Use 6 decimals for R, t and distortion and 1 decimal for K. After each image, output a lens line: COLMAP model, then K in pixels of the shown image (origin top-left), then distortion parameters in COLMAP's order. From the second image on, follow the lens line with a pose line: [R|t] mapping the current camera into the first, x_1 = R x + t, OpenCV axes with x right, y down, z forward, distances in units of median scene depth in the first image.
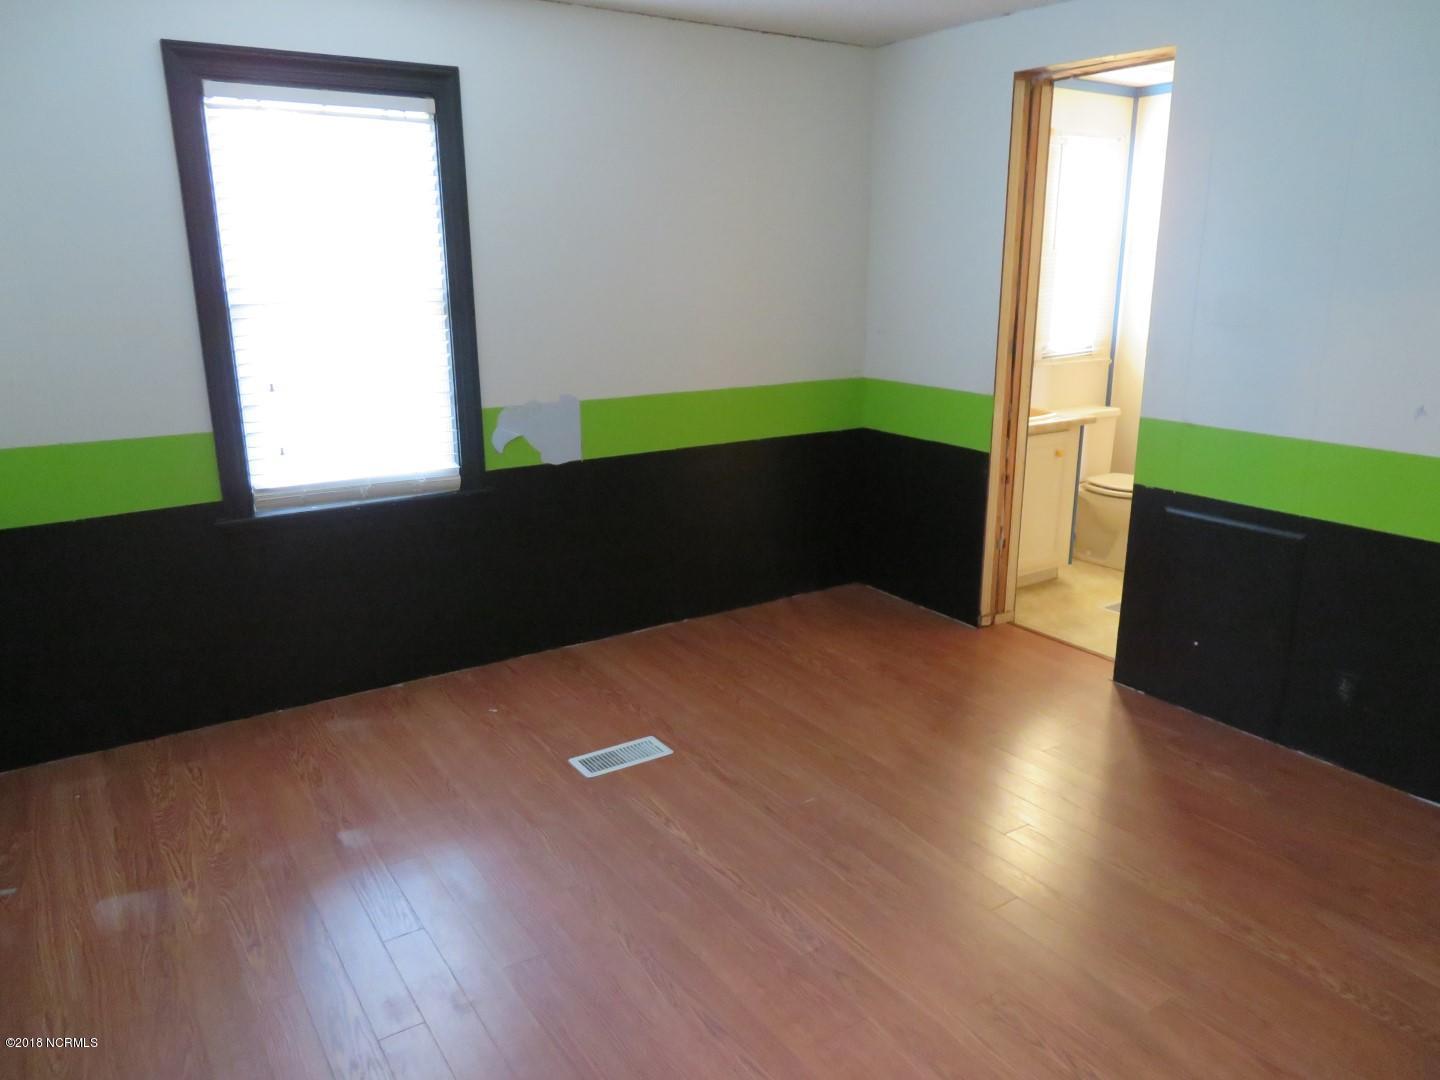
lens RADIAL K [[1021.7, 0, 723.3], [0, 1021.7, 538.7], [0, 0, 1]] dist [-0.005525, -0.004565]
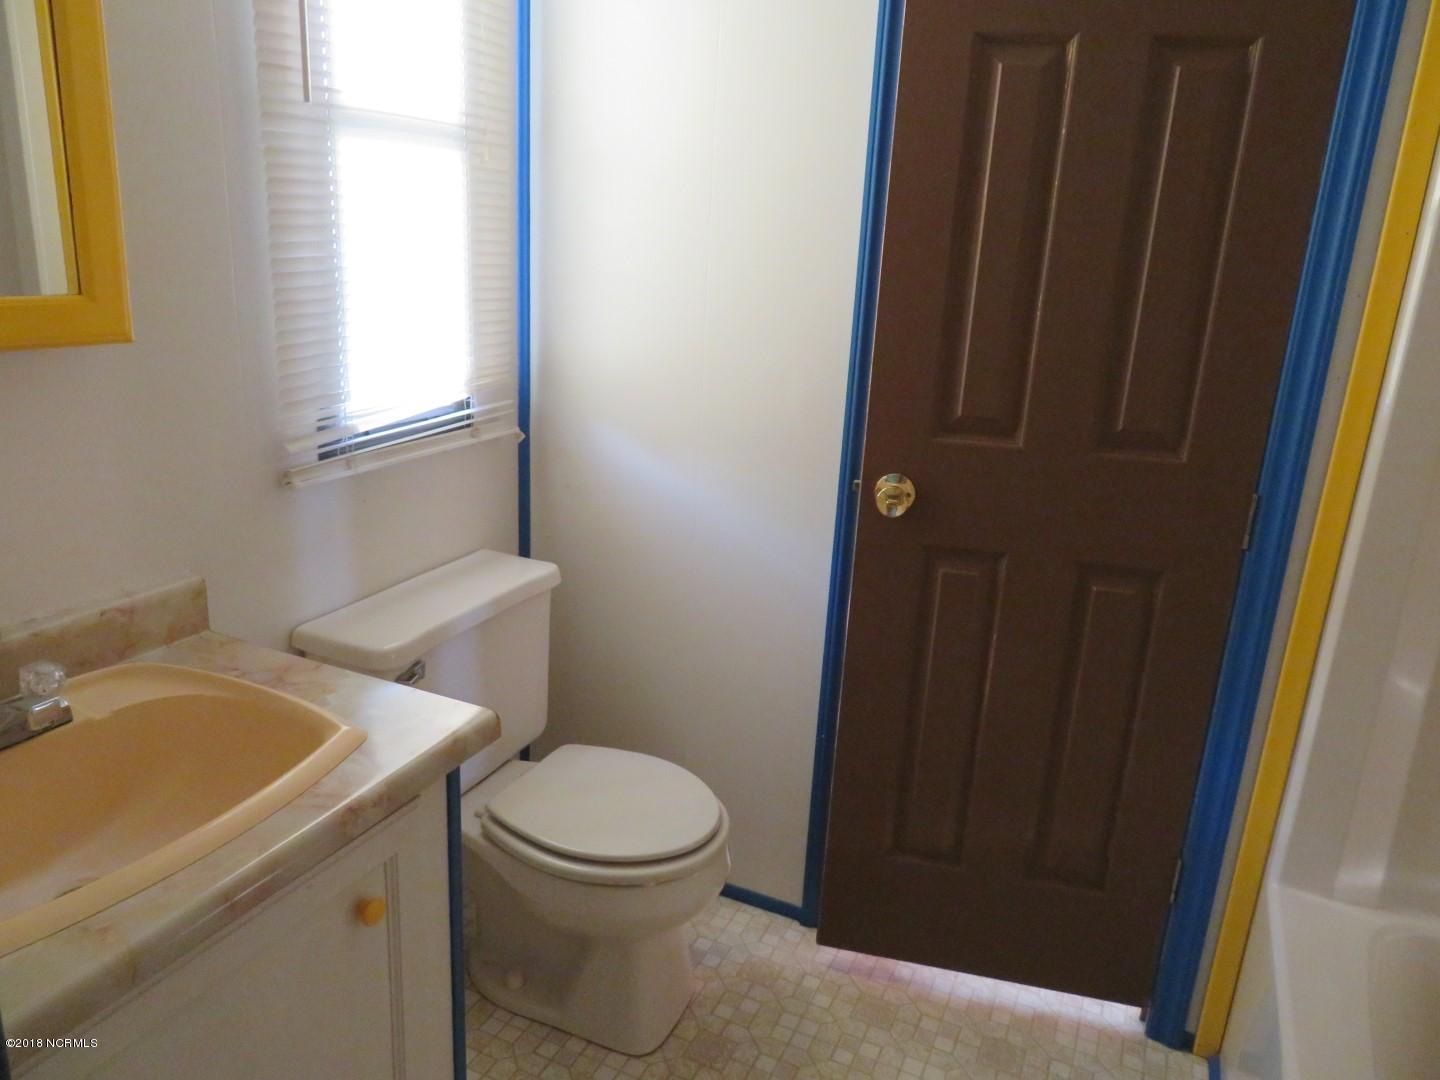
lens RADIAL K [[1021.7, 0, 723.3], [0, 1021.7, 538.7], [0, 0, 1]] dist [-0.005525, -0.004565]
pose [[0.846392, -0.099372, 0.523208, 0.281750], [0.082221, 0.995041, 0.055978, -0.179388], [-0.526176, -0.004361, 0.850365, 0.746788]]
